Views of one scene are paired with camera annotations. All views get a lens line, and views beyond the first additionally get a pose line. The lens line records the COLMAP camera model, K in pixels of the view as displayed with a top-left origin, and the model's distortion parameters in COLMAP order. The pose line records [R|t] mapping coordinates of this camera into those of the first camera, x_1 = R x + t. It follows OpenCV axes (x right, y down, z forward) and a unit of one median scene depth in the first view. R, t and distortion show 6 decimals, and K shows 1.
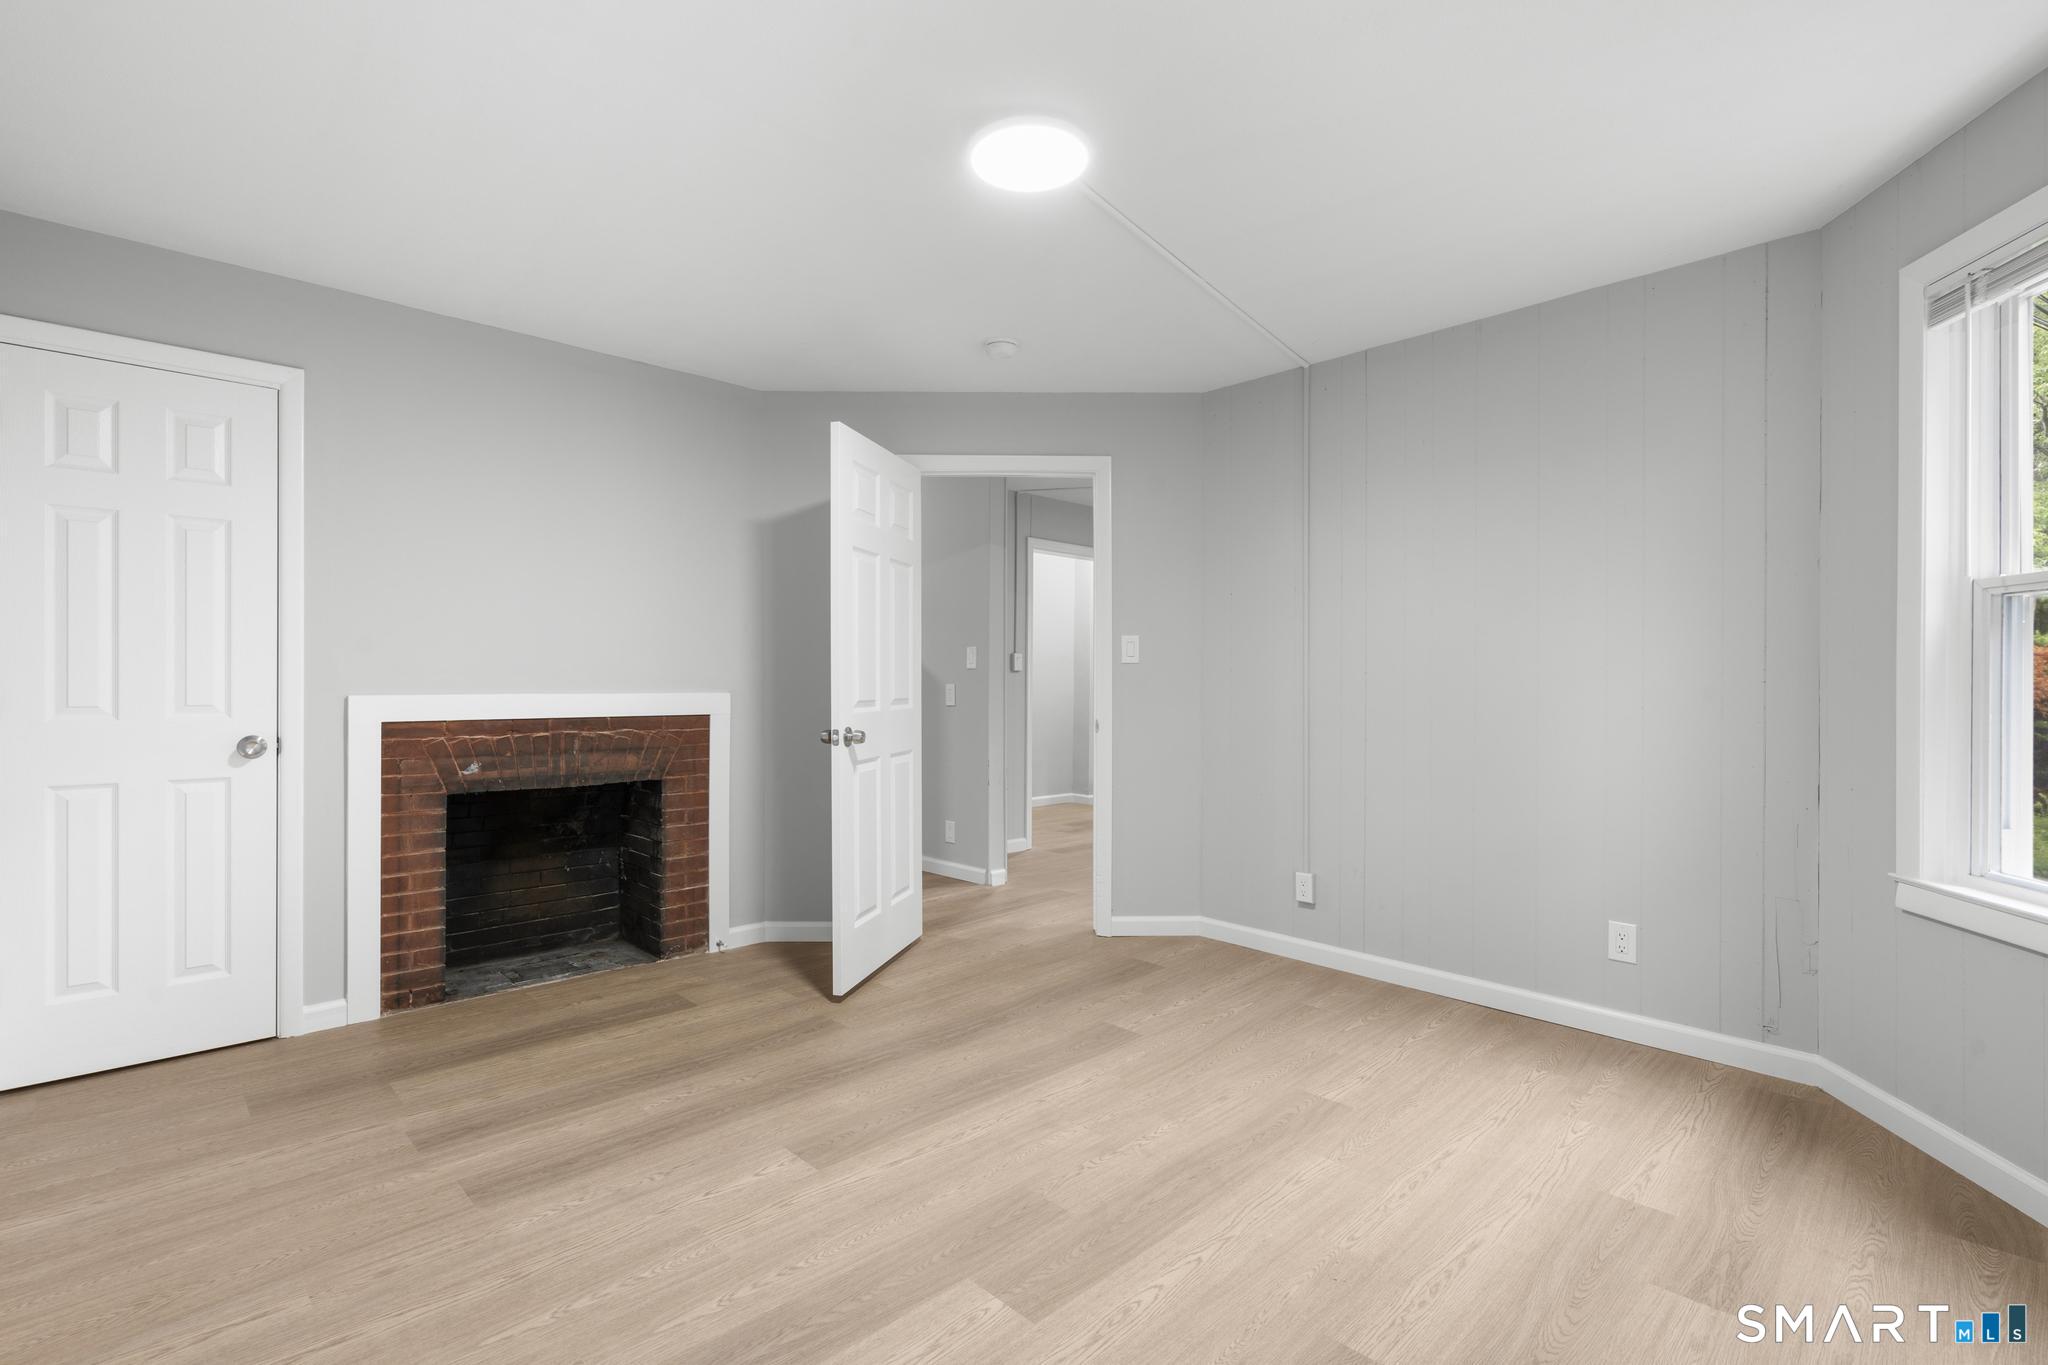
lens RADIAL K [[919.5, 0, 1021.6], [0, 919.5, 682.5], [0, 0, 1]] dist [-0.010282, 0.005744]
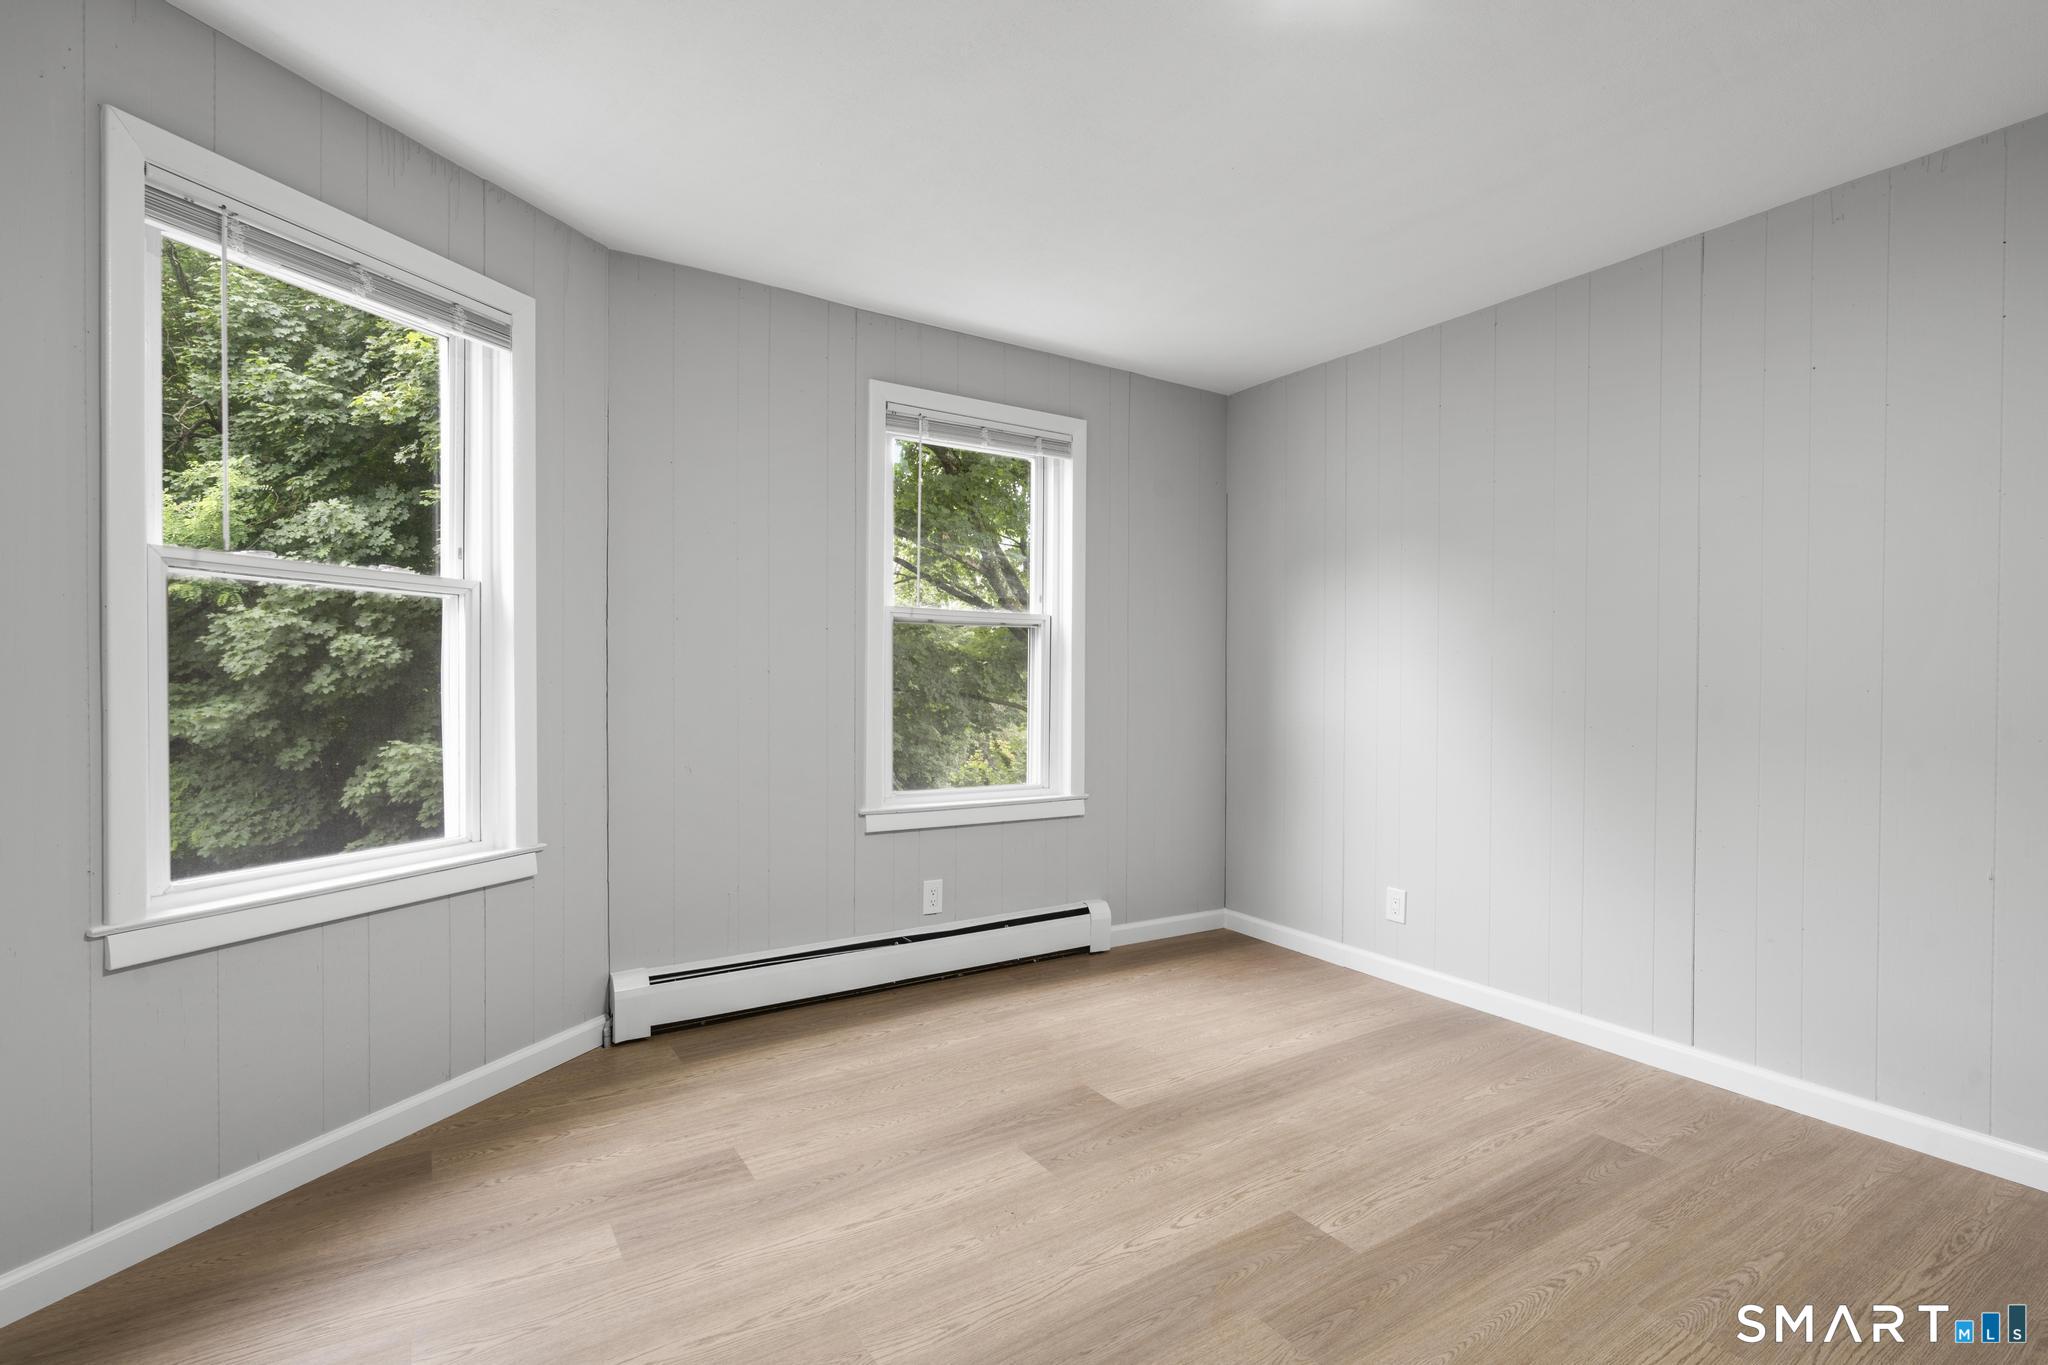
lens RADIAL K [[919.5, 0, 1021.6], [0, 919.5, 682.5], [0, 0, 1]] dist [-0.010282, 0.005744]
pose [[-0.979371, -0.010624, 0.201790, 0.111245], [-0.009981, 0.999941, 0.004206, 0.003552], [-0.201823, 0.002106, -0.979420, 2.032755]]
